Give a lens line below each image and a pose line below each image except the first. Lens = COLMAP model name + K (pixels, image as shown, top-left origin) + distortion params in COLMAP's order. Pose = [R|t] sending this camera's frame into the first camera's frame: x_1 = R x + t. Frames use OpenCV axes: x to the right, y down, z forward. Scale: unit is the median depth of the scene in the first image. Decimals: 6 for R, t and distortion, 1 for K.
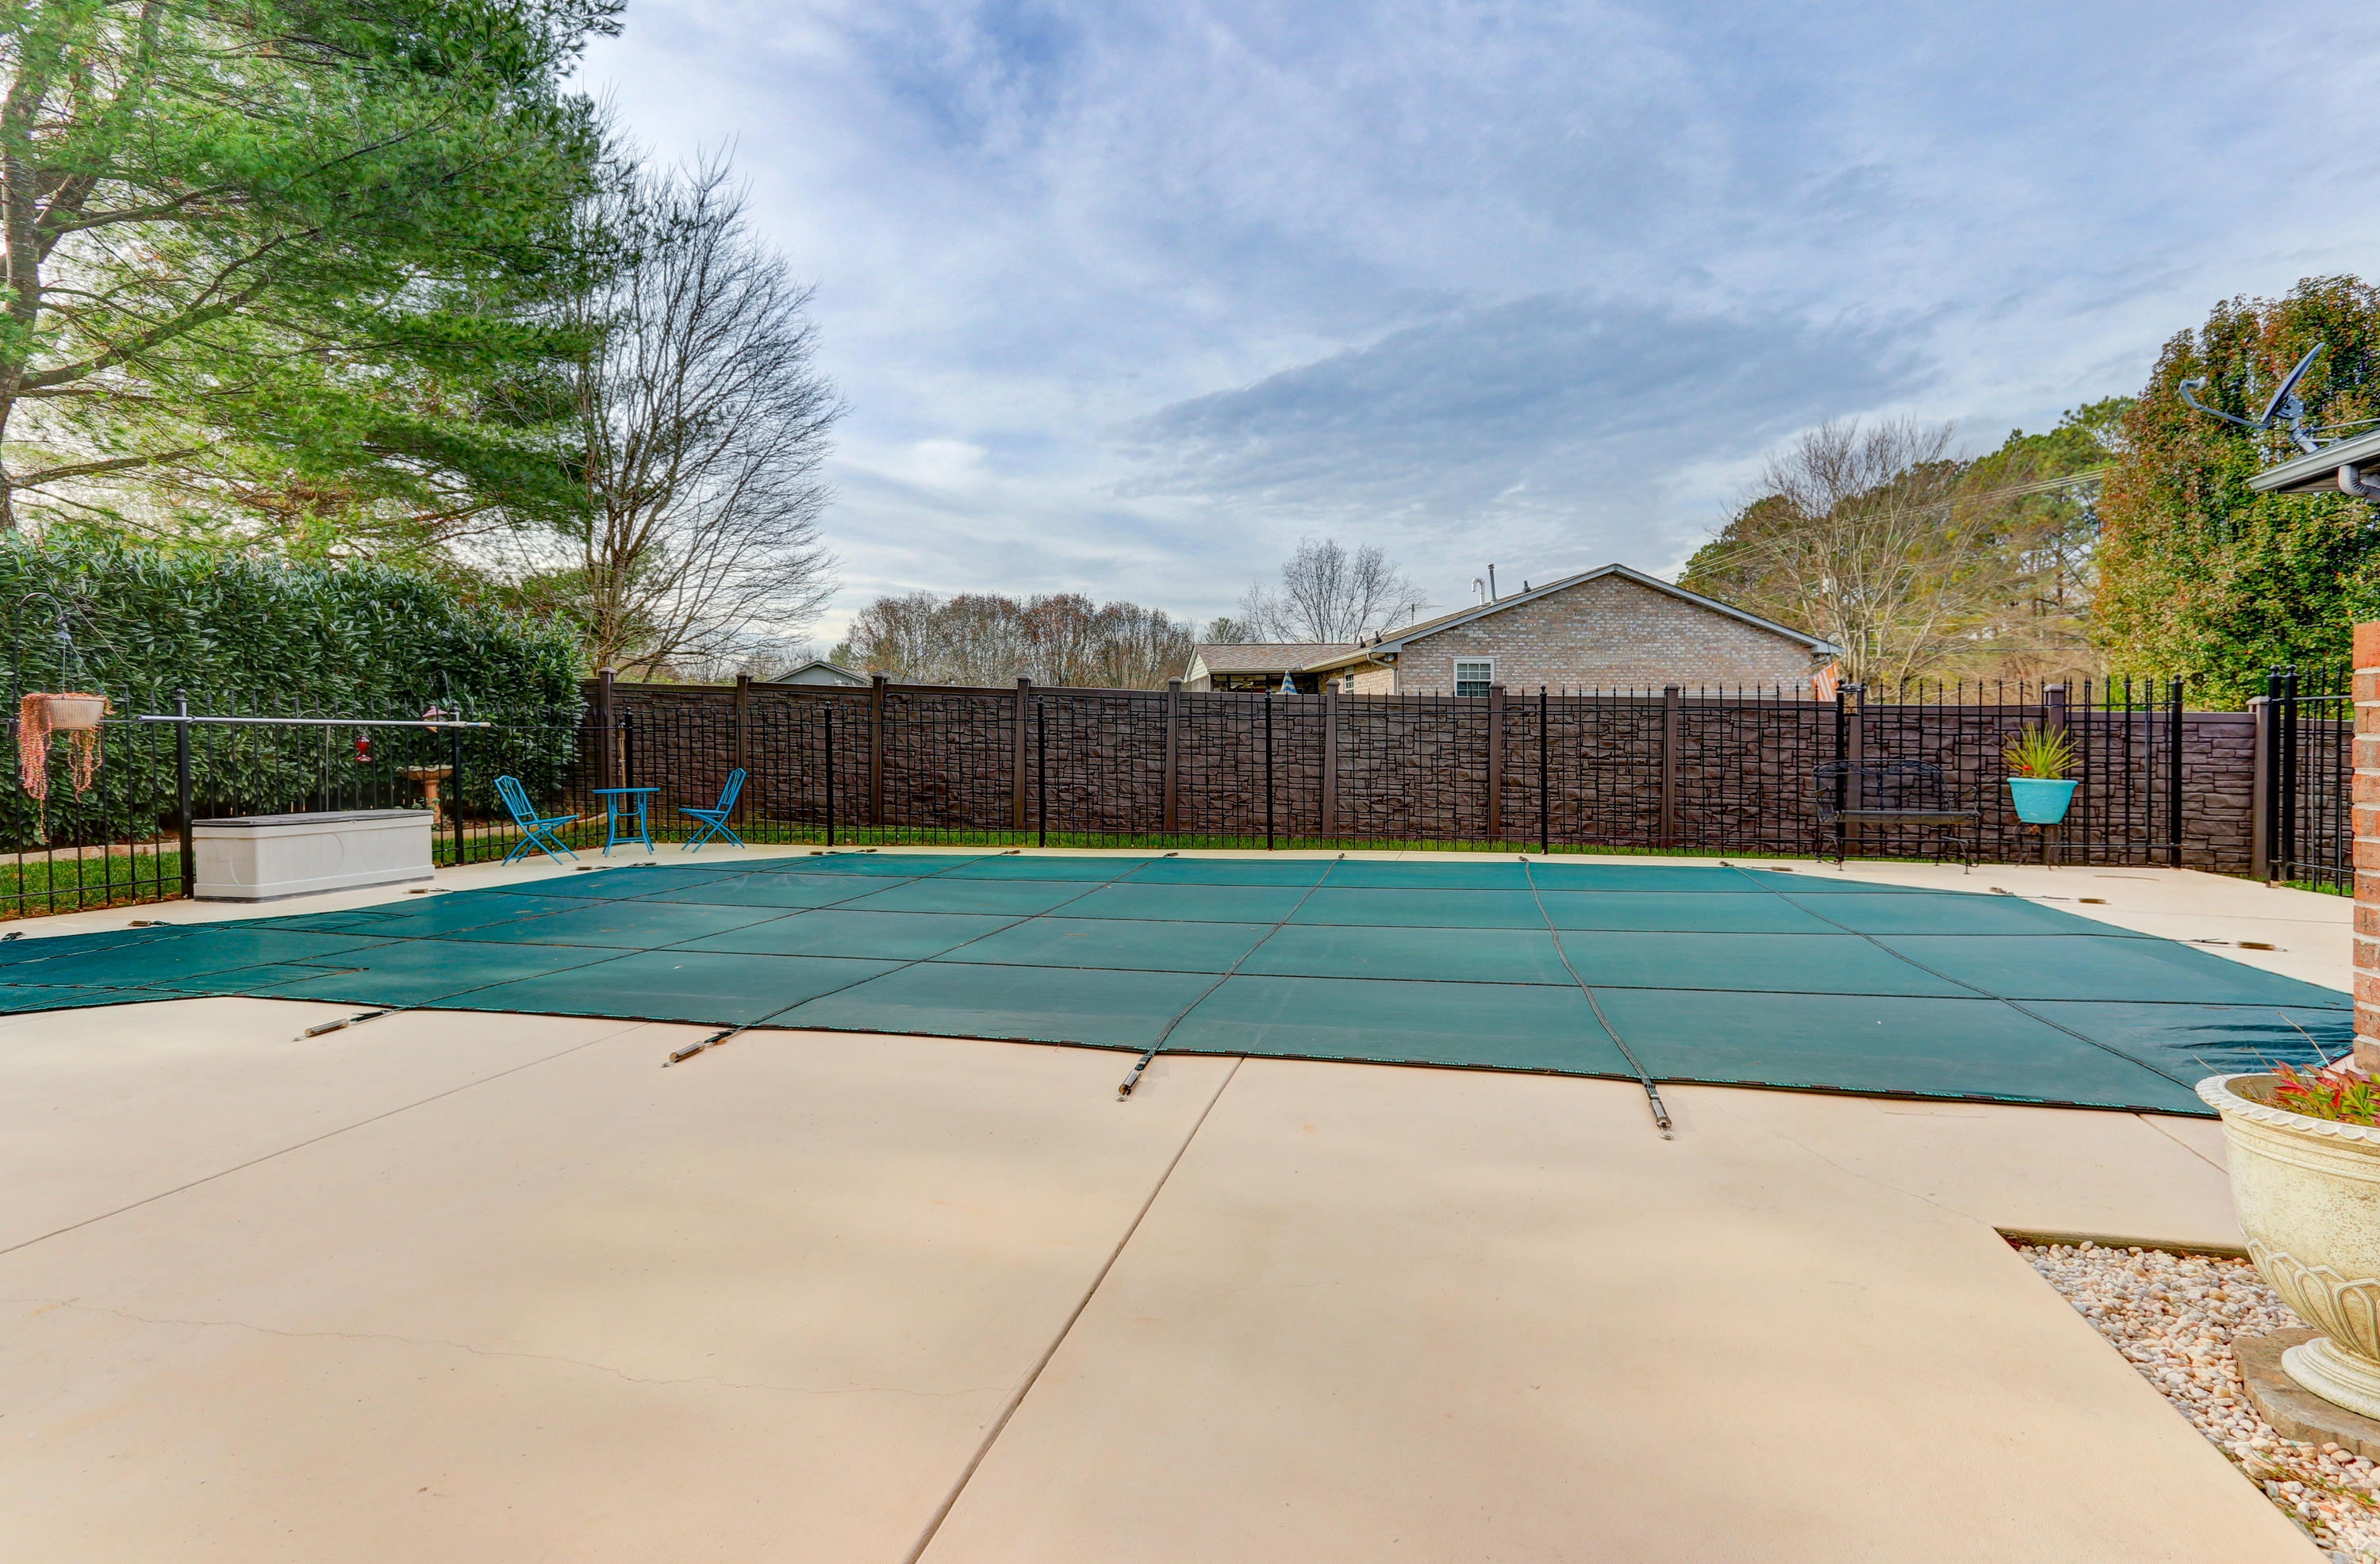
lens RADIAL K [[1125.5, 0, 1252.8], [0, 1125.5, 767.2], [0, 0, 1]] dist [0.009722, -0.000076]
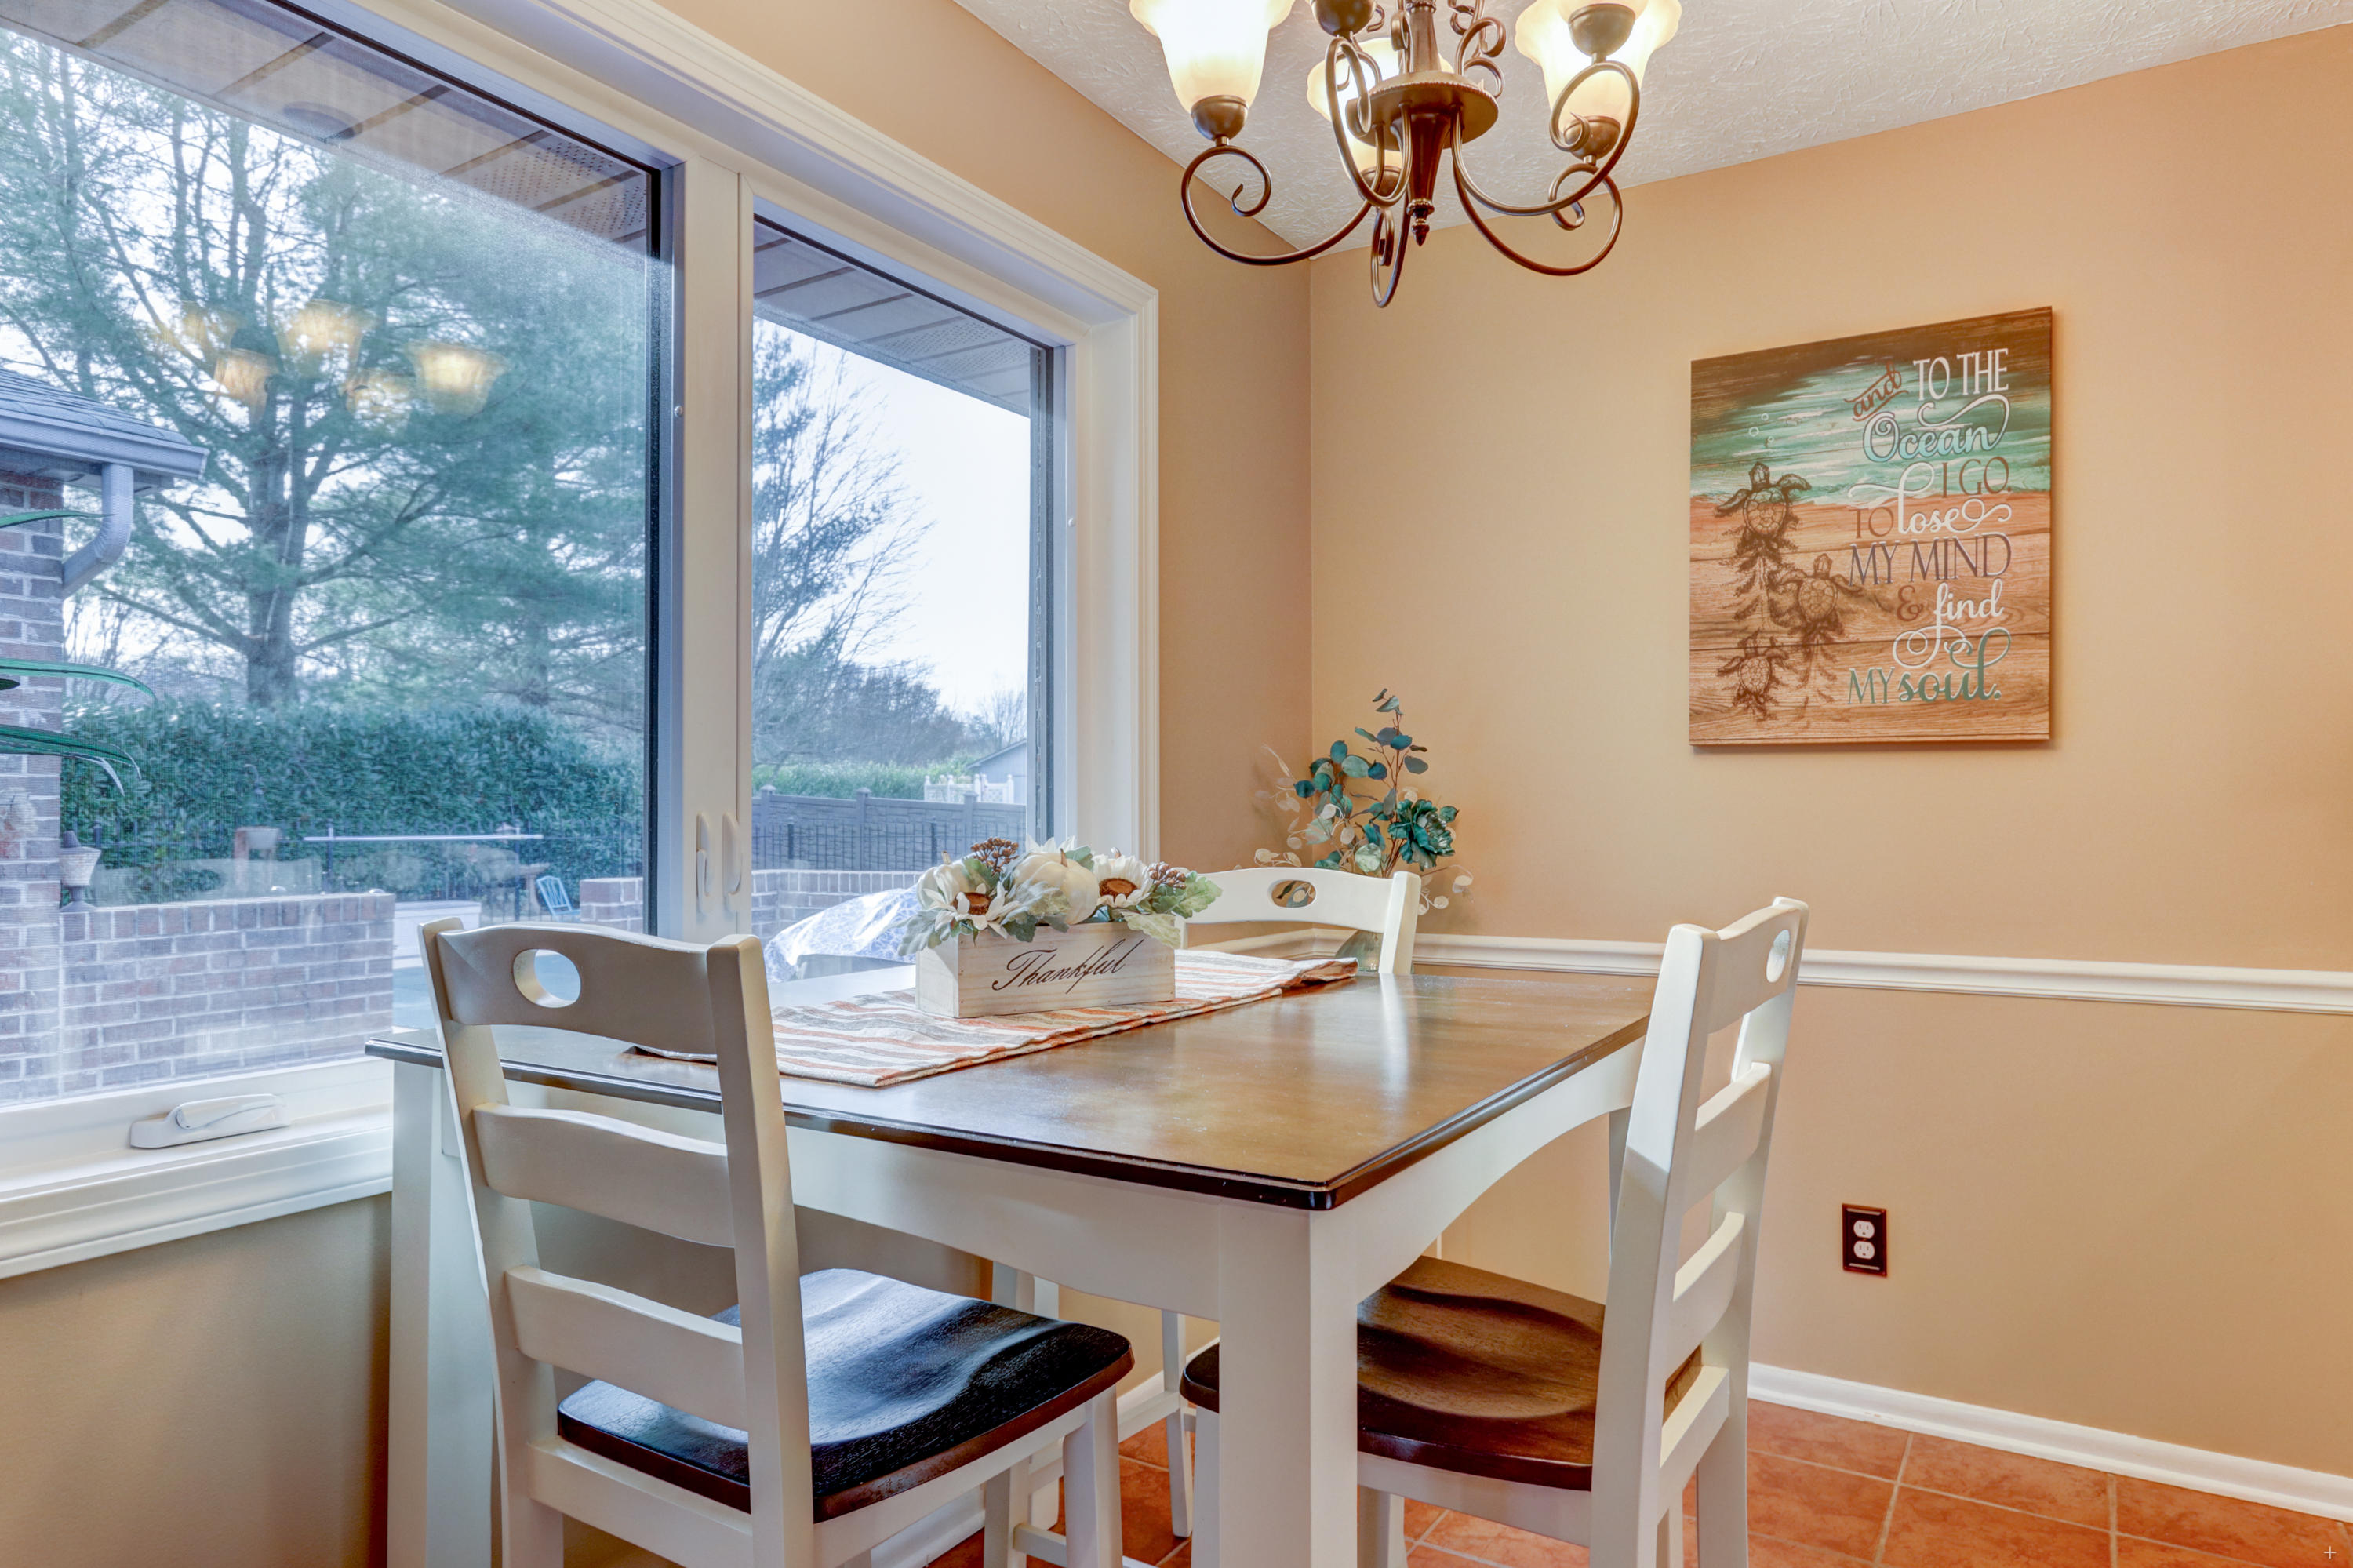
lens RADIAL K [[1418.9, 0, 1172.0], [0, 1418.9, 805.2], [0, 0, 1]] dist [-0.000965, 0.003260]
pose [[0.947067, 0.006429, -0.320972, 0.420031], [-0.016796, 0.999422, -0.029541, -0.029558], [0.320597, 0.033369, 0.946628, -0.248384]]
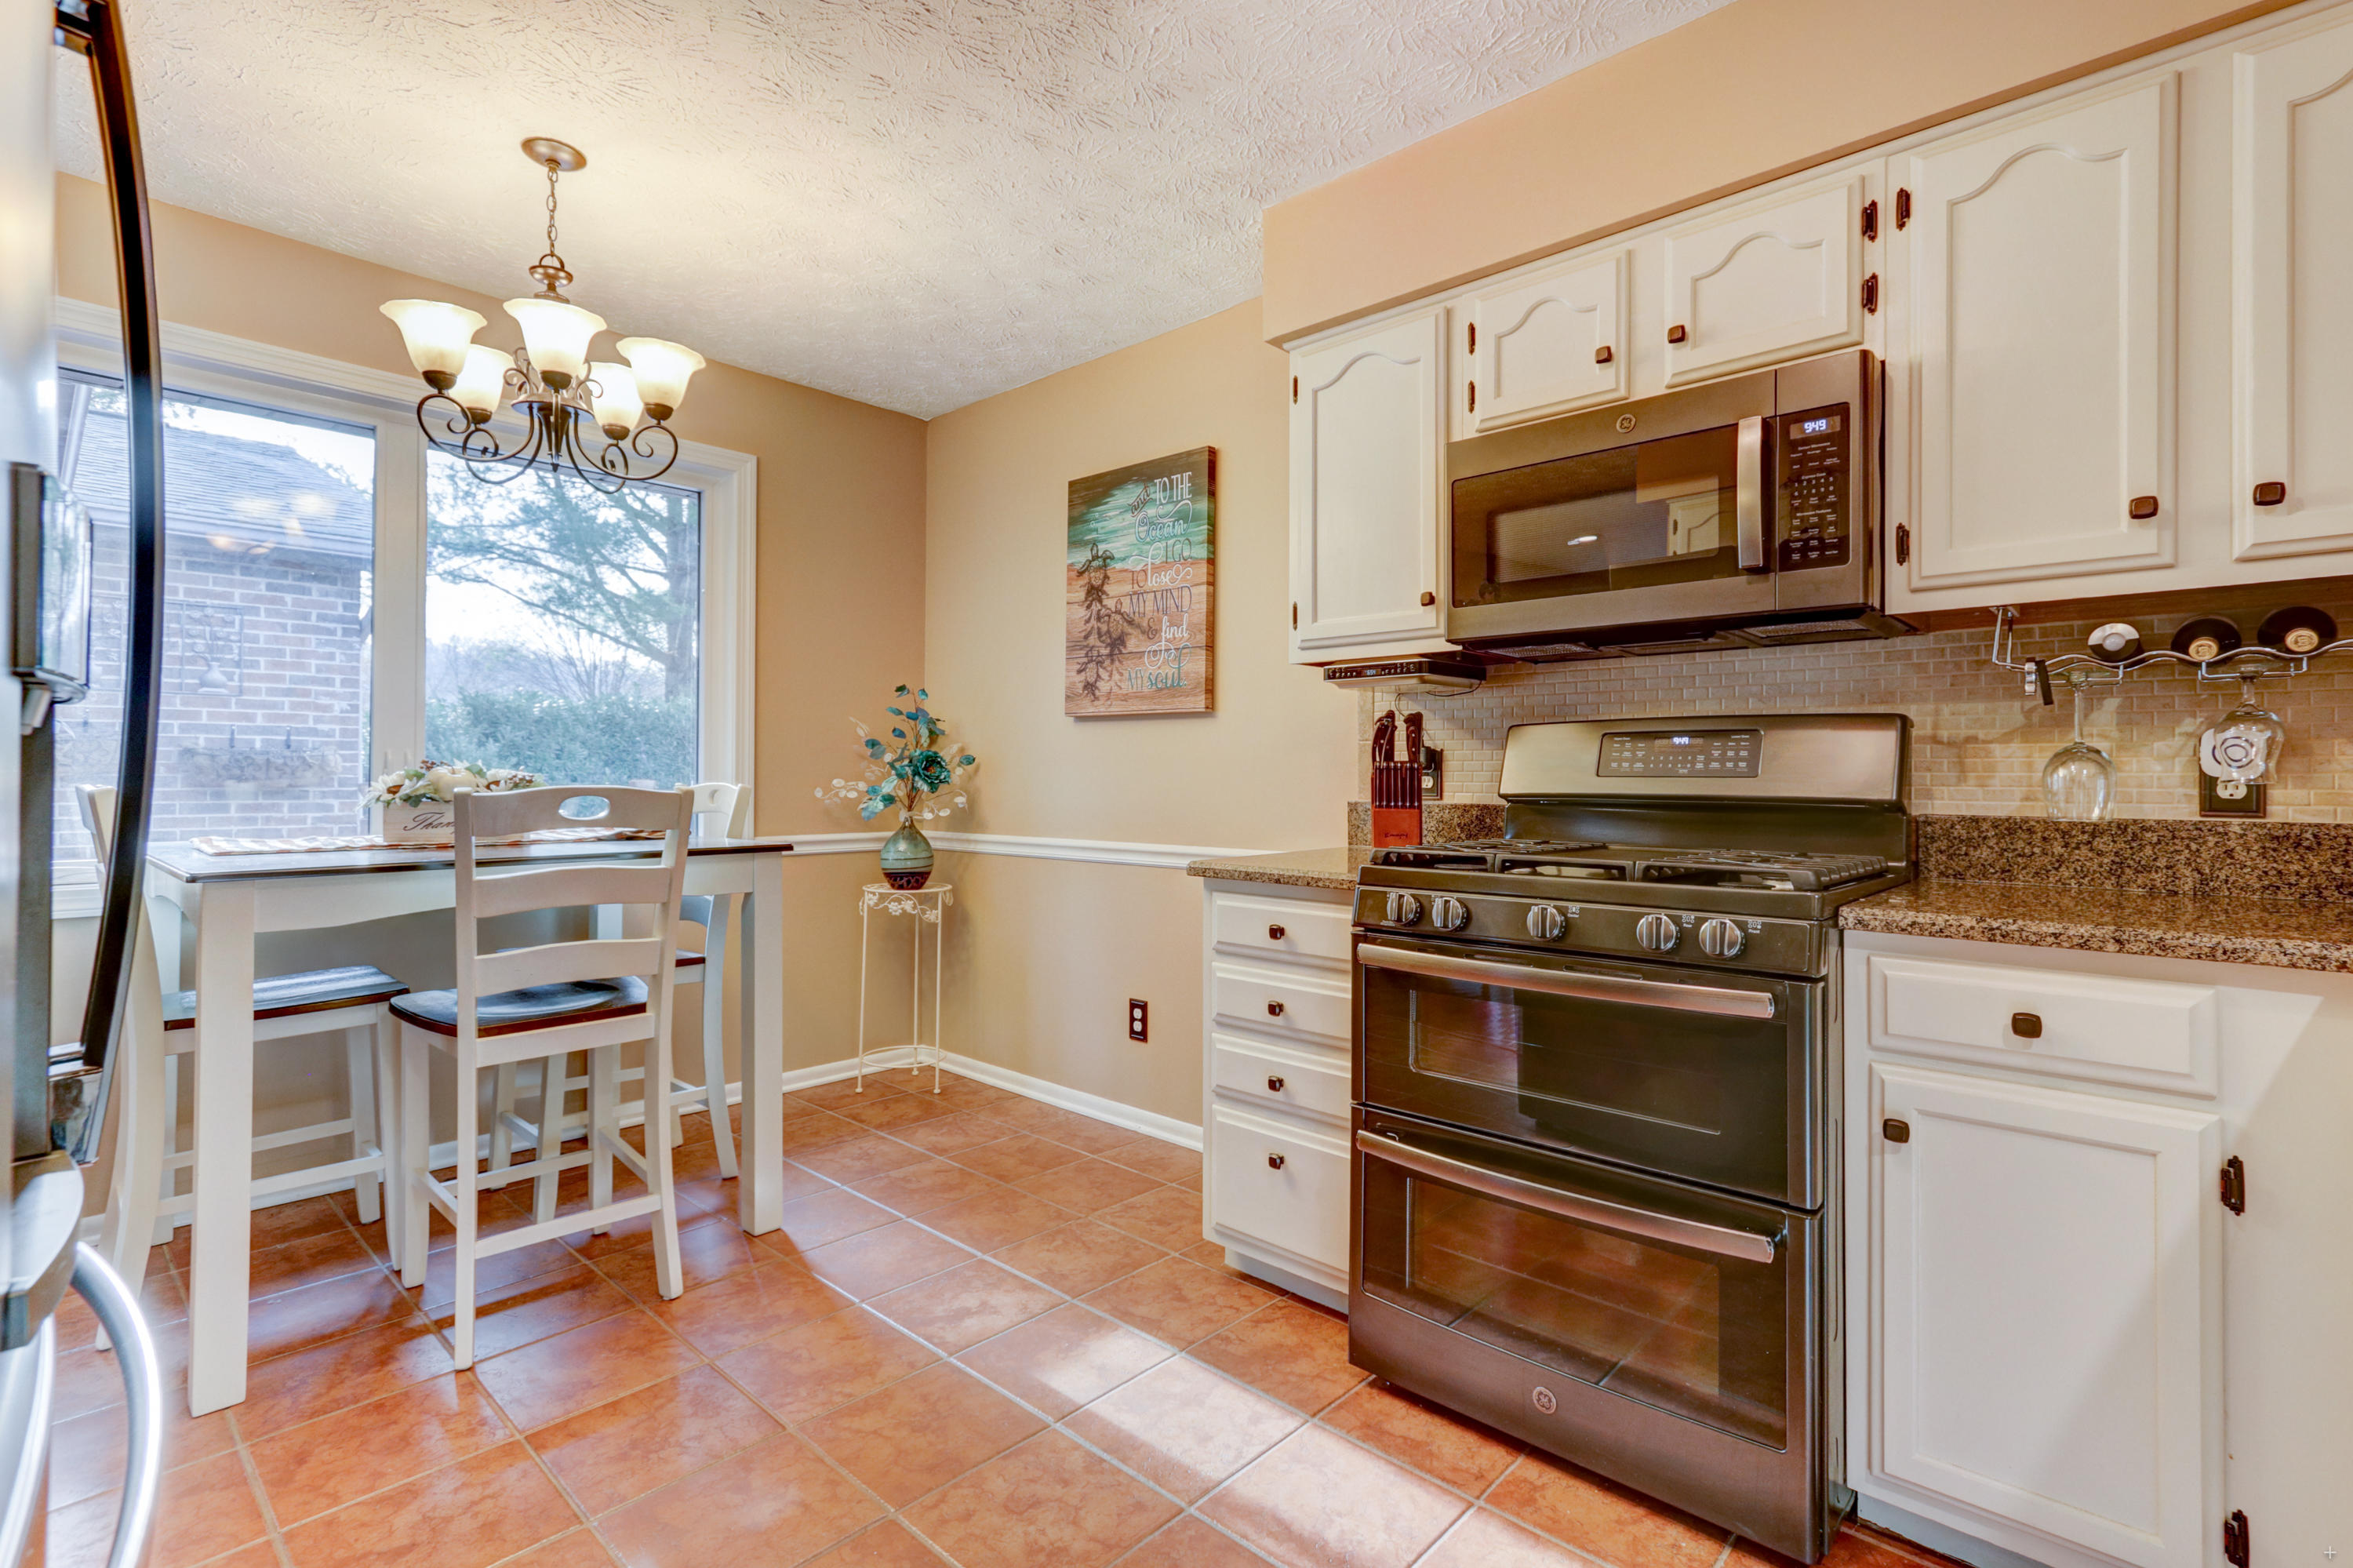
lens RADIAL K [[1113.0, 0, 1181.4], [0, 1113.0, 771.9], [0, 0, 1]] dist [0.009722, -0.000076]
pose [[0.866715, 0.011006, -0.498682, 0.569137], [-0.027375, 0.999299, -0.025523, -0.026722], [0.498052, 0.035772, 0.866409, -0.244472]]
